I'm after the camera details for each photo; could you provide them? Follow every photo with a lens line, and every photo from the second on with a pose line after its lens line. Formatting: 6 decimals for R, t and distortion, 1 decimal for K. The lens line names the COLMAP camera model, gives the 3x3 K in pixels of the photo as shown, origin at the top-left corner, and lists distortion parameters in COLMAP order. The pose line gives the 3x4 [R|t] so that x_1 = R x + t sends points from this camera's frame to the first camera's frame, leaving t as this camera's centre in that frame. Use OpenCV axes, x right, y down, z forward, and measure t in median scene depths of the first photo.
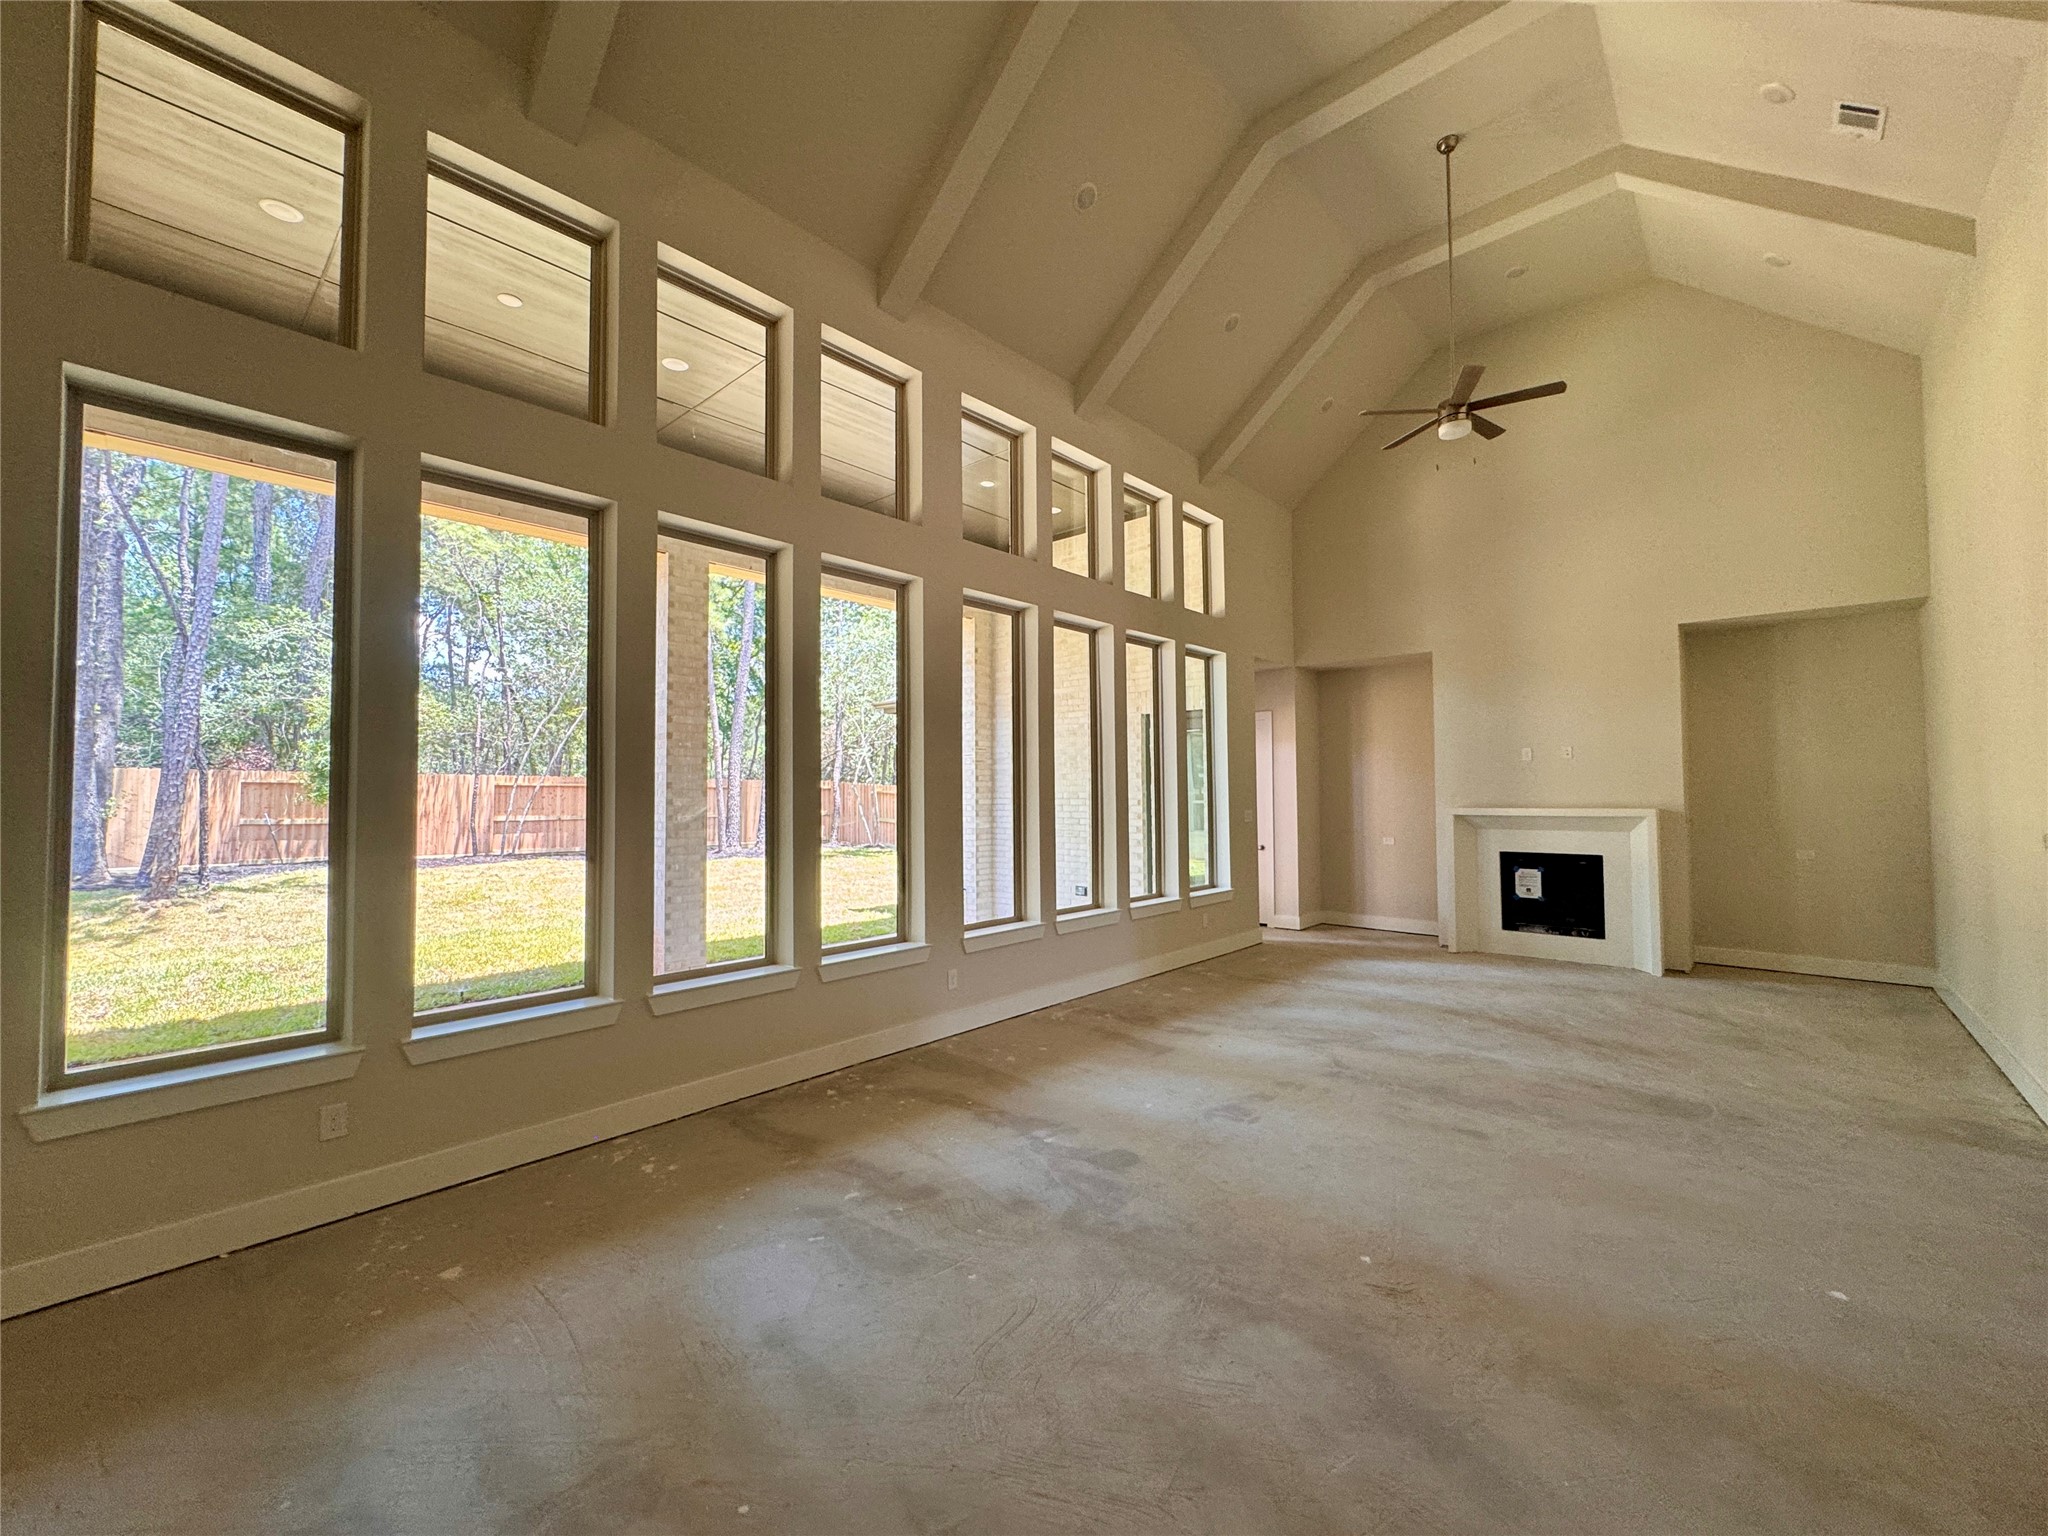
lens RADIAL K [[823.1, 0, 1020.7], [0, 823.1, 768.2], [0, 0, 1]] dist [-0.000450, -0.000509]
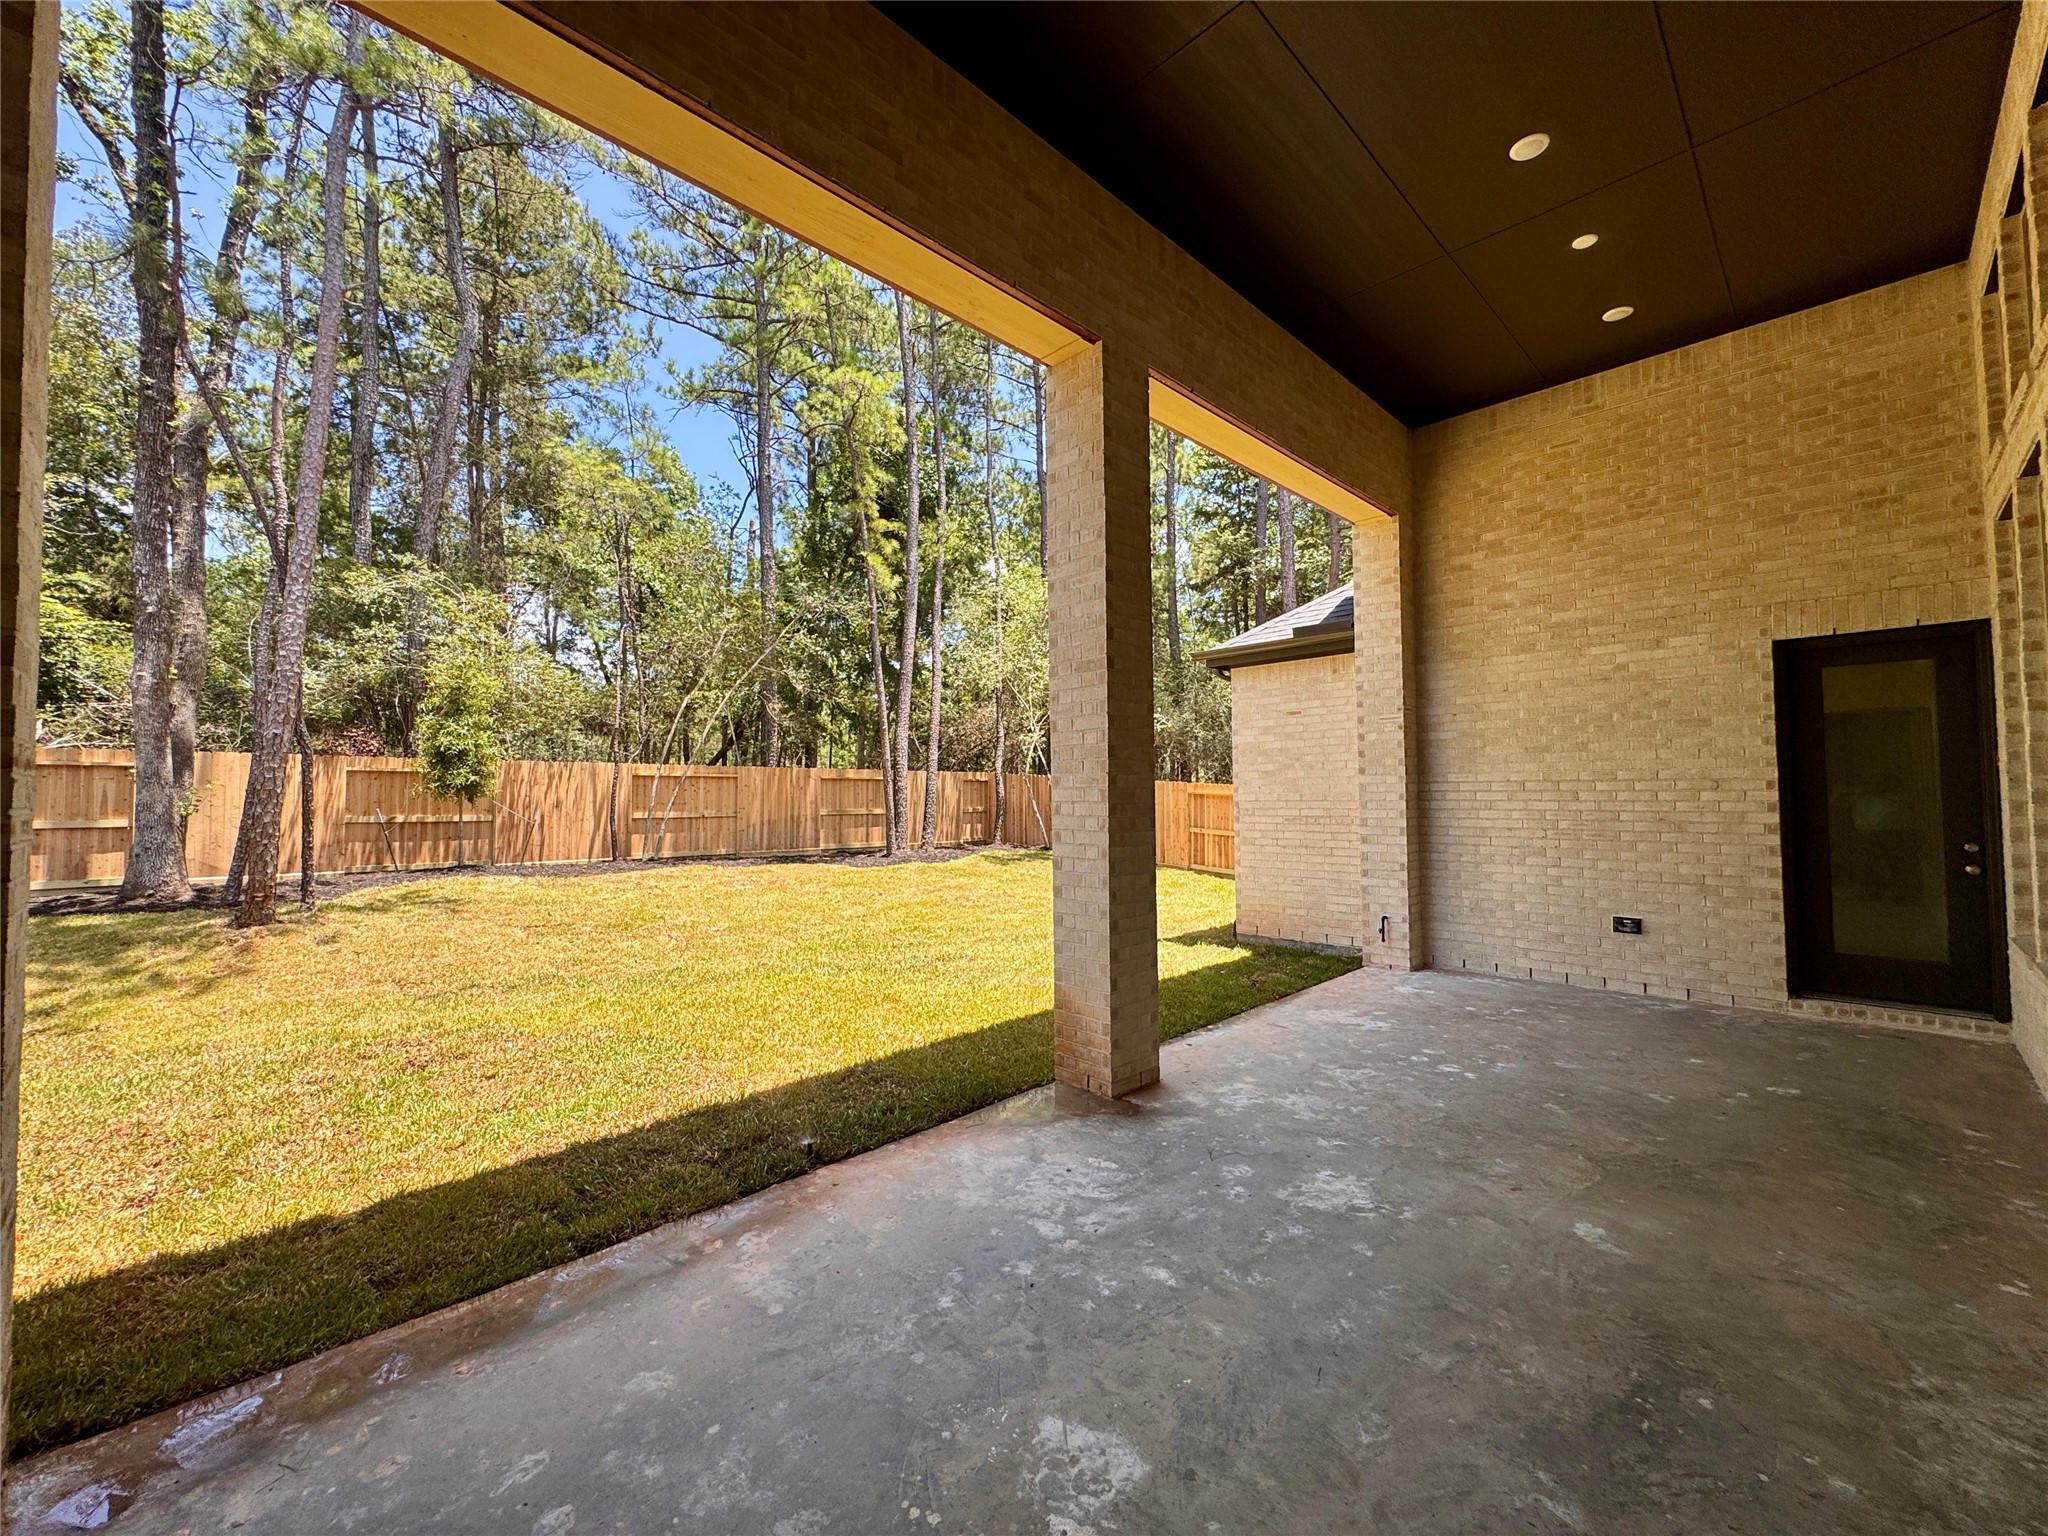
lens RADIAL K [[823.1, 0, 1027.1], [0, 823.1, 766.3], [0, 0, 1]] dist [-0.000450, -0.000509]
pose [[0.998667, -0.004817, -0.051397, -0.268952], [0.004837, 0.999988, 0.000268, 0.018259], [0.051395, -0.000517, 0.998678, 0.256089]]
